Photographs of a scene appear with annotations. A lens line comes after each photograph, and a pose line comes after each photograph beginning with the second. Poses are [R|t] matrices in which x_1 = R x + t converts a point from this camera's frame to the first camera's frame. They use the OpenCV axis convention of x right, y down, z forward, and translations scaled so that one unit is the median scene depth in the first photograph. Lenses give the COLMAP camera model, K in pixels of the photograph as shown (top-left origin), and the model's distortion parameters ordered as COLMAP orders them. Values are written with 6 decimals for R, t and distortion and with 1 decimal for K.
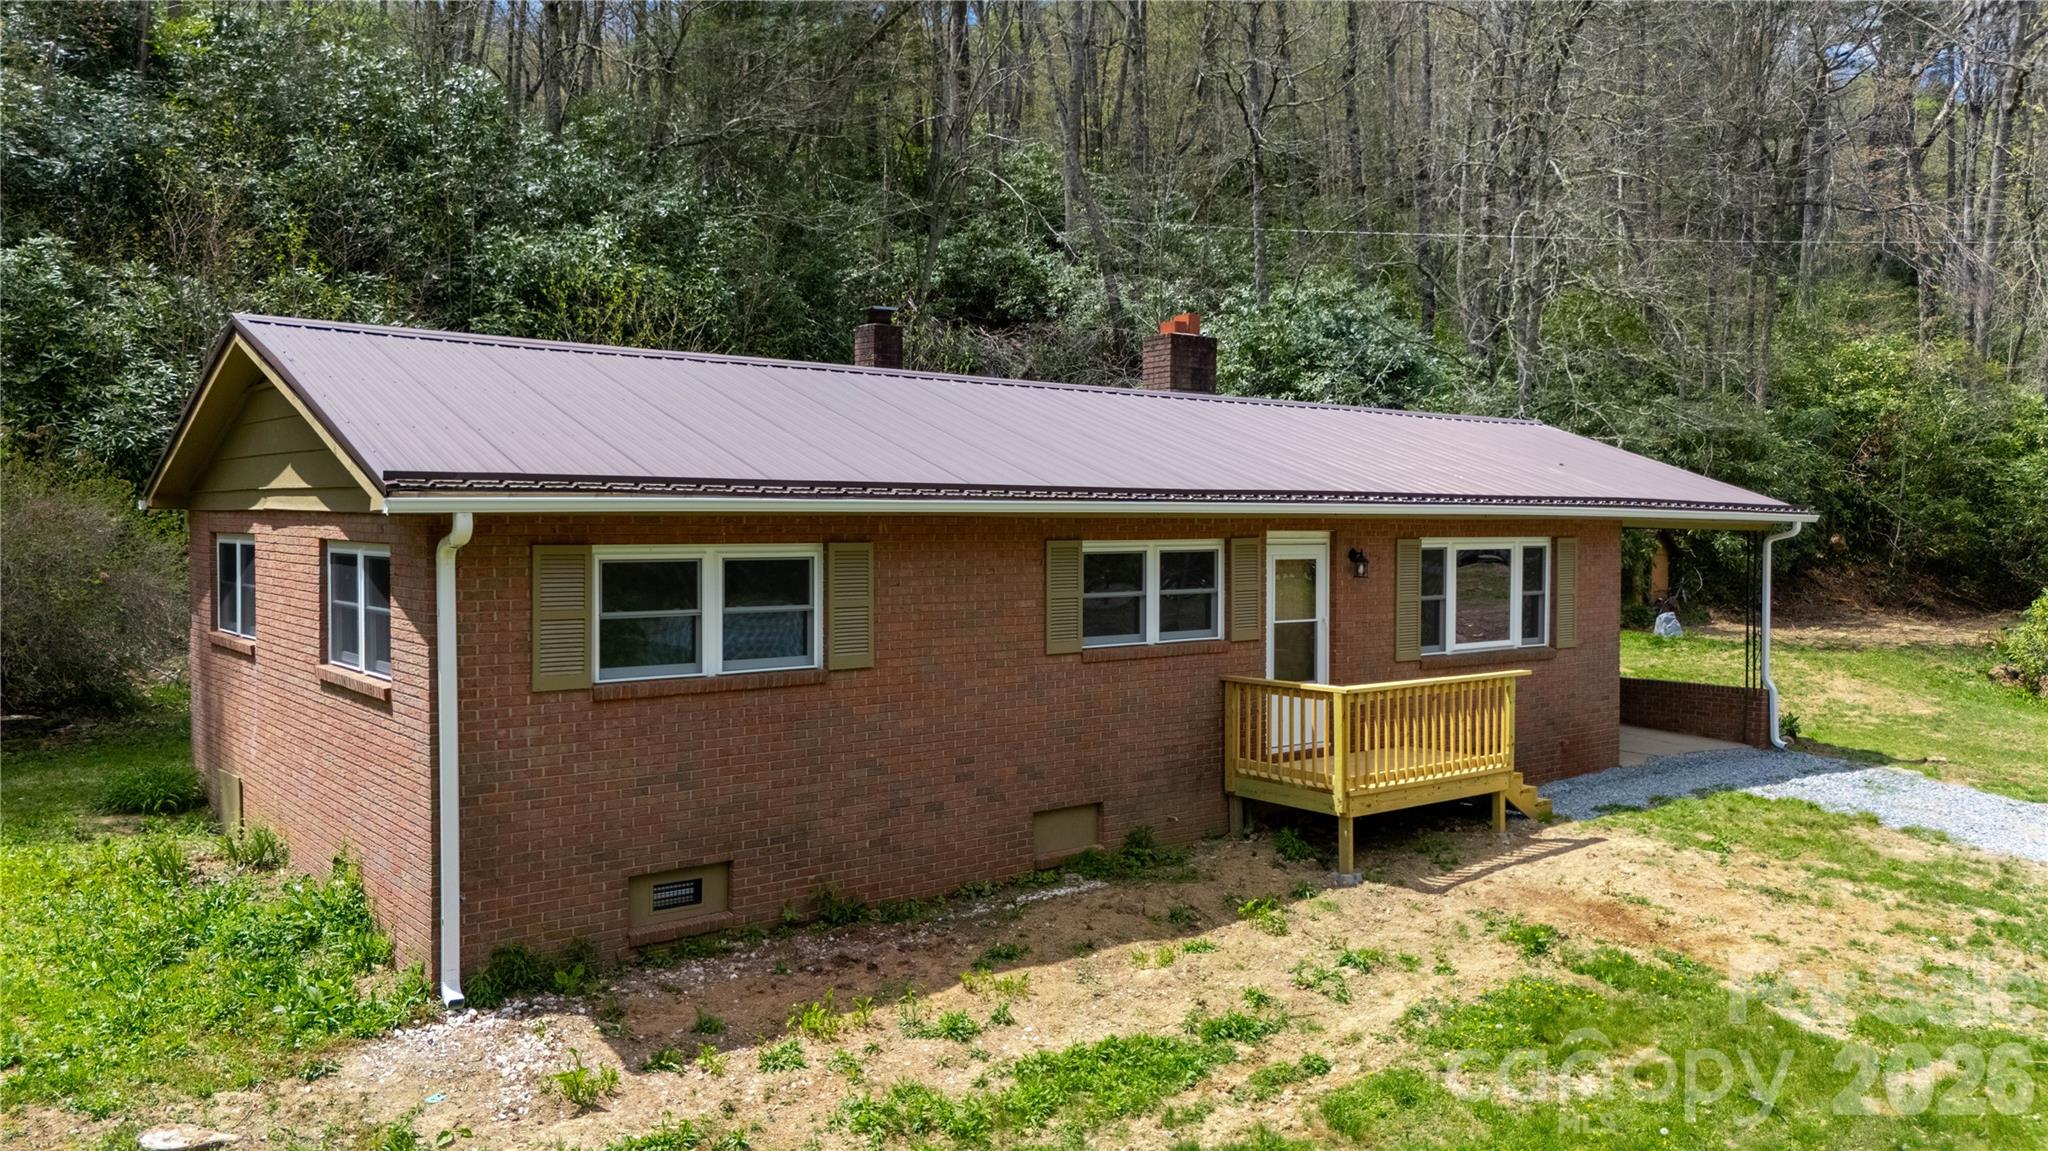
lens RADIAL K [[1510.7, 0, 1024.0], [0, 1510.7, 575.5], [0, 0, 1]] dist [0.059579, -0.046459]
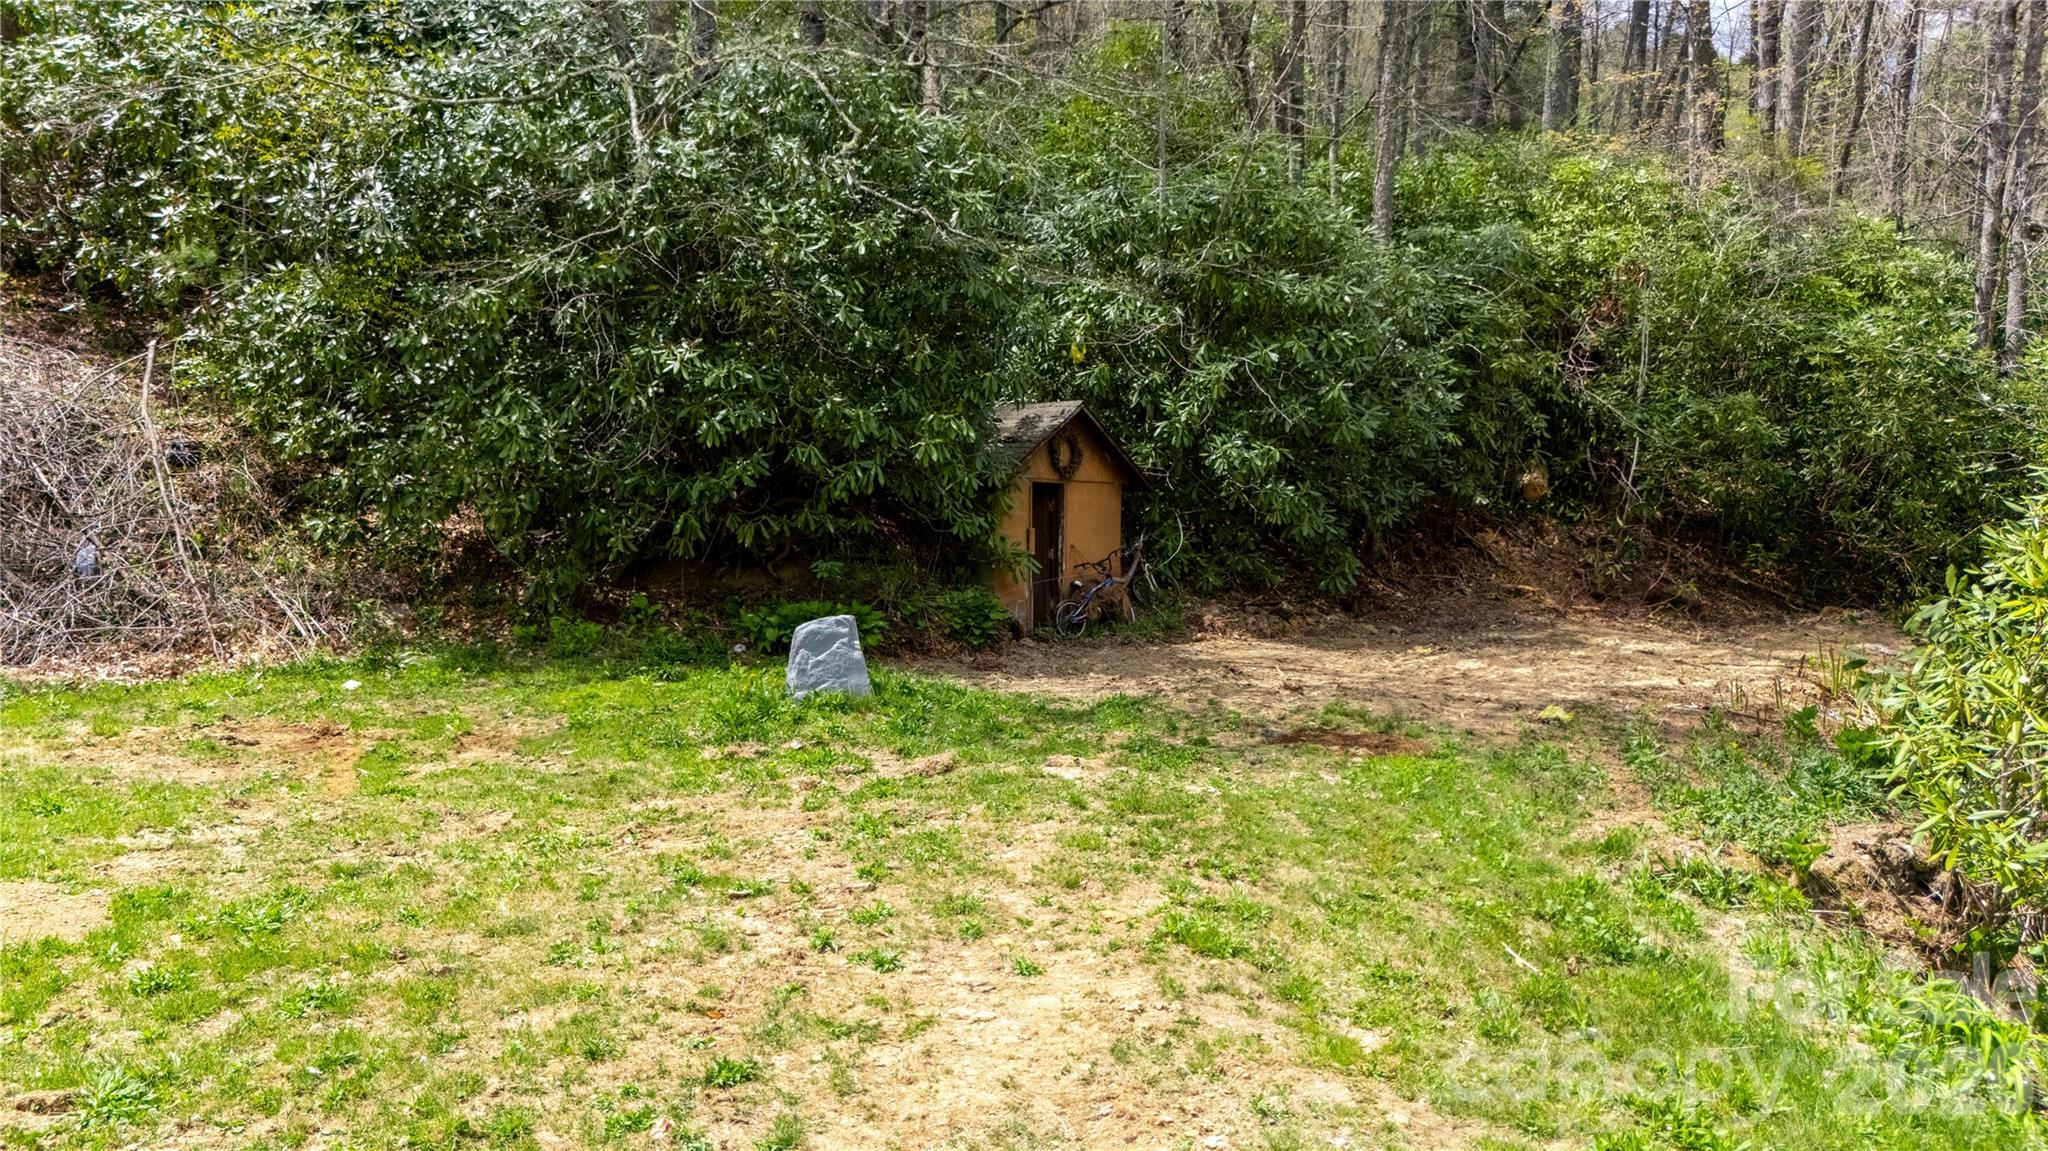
lens RADIAL K [[1510.7, 0, 1024.0], [0, 1510.7, 575.5], [0, 0, 1]] dist [0.059579, -0.046459]
pose [[0.995571, -0.000502, 0.094008, 0.318851], [0.000757, 0.999996, -0.002677, 0.012662], [-0.094007, 0.002737, 0.995568, 0.509759]]
